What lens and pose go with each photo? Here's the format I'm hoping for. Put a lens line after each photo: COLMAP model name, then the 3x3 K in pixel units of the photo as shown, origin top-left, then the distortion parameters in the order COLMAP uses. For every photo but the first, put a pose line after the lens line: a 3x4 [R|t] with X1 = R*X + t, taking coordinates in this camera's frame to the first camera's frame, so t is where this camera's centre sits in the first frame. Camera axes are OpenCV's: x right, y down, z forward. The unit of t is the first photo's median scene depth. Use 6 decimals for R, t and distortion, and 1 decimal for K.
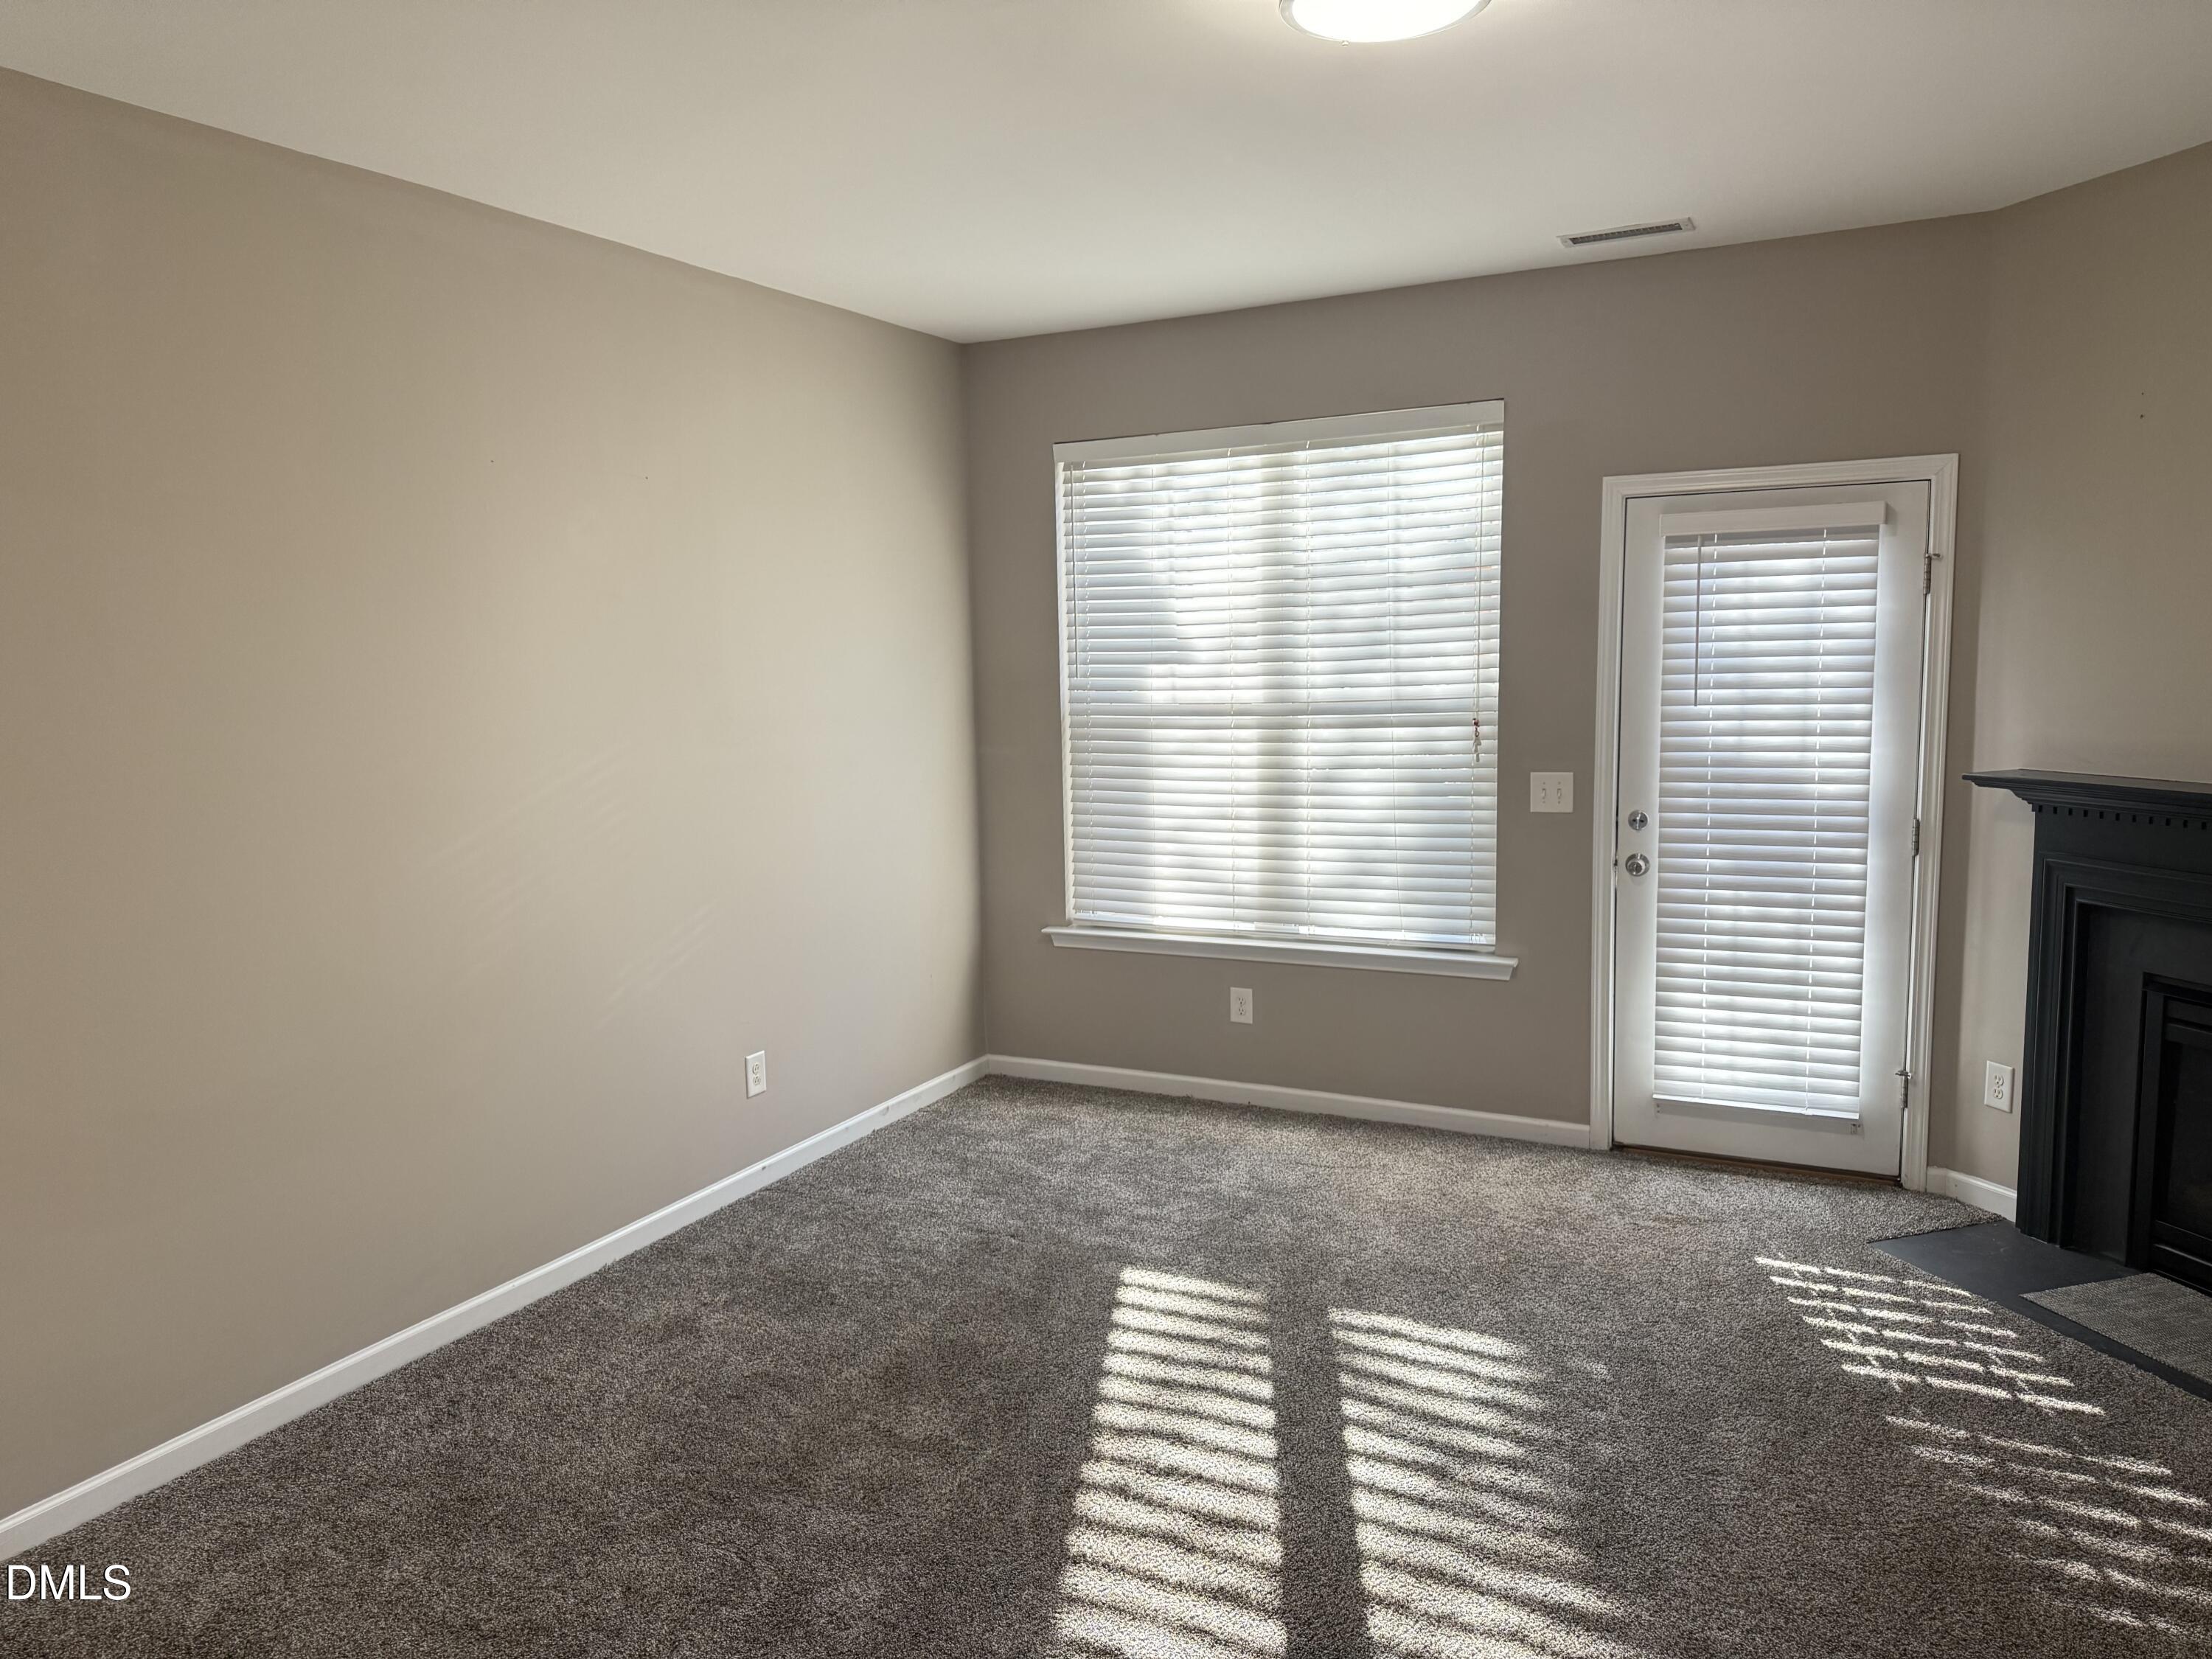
lens RADIAL K [[1630.4, 0, 1106.0], [0, 1630.4, 829.5], [0, 0, 1]] dist [0.025808, -0.008149]
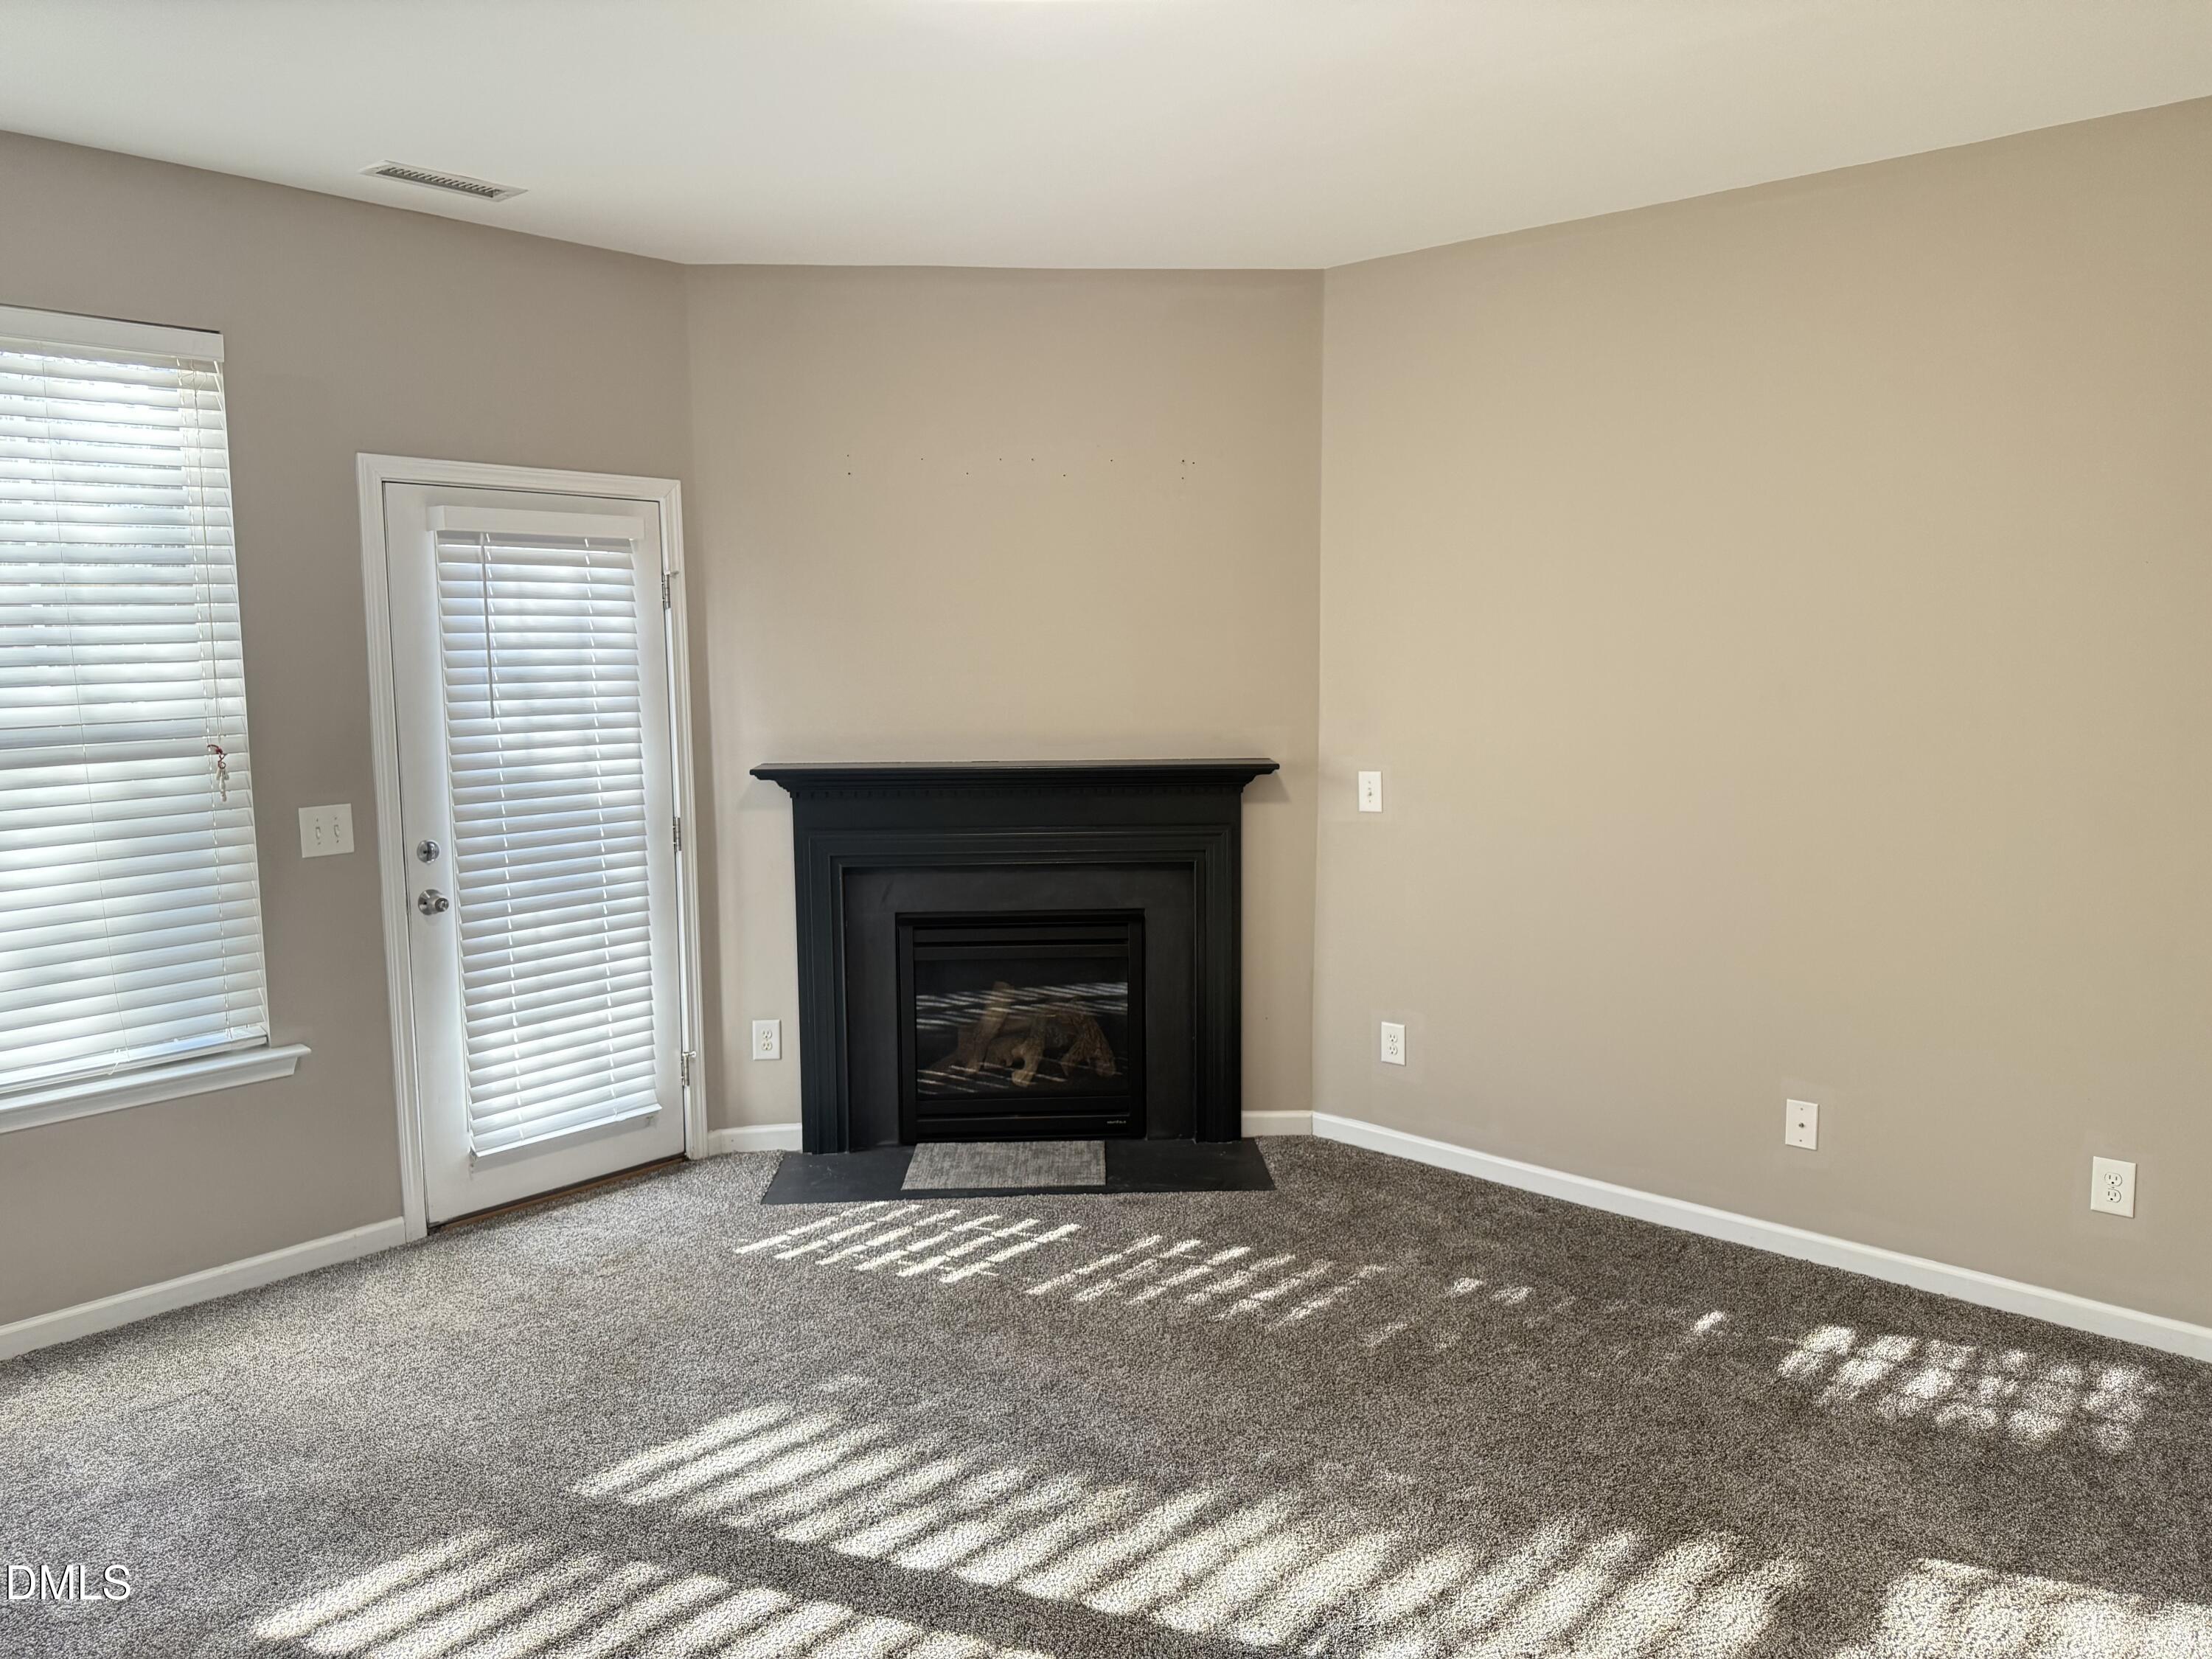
lens RADIAL K [[1539.3, 0, 1184.4], [0, 1539.3, 820.3], [0, 0, 1]] dist [0.024584, -0.004474]
pose [[0.227143, -0.087216, 0.969948, -0.407036], [0.114518, 0.991464, 0.062332, -0.028980], [-0.967105, 0.096918, 0.235191, 0.433272]]
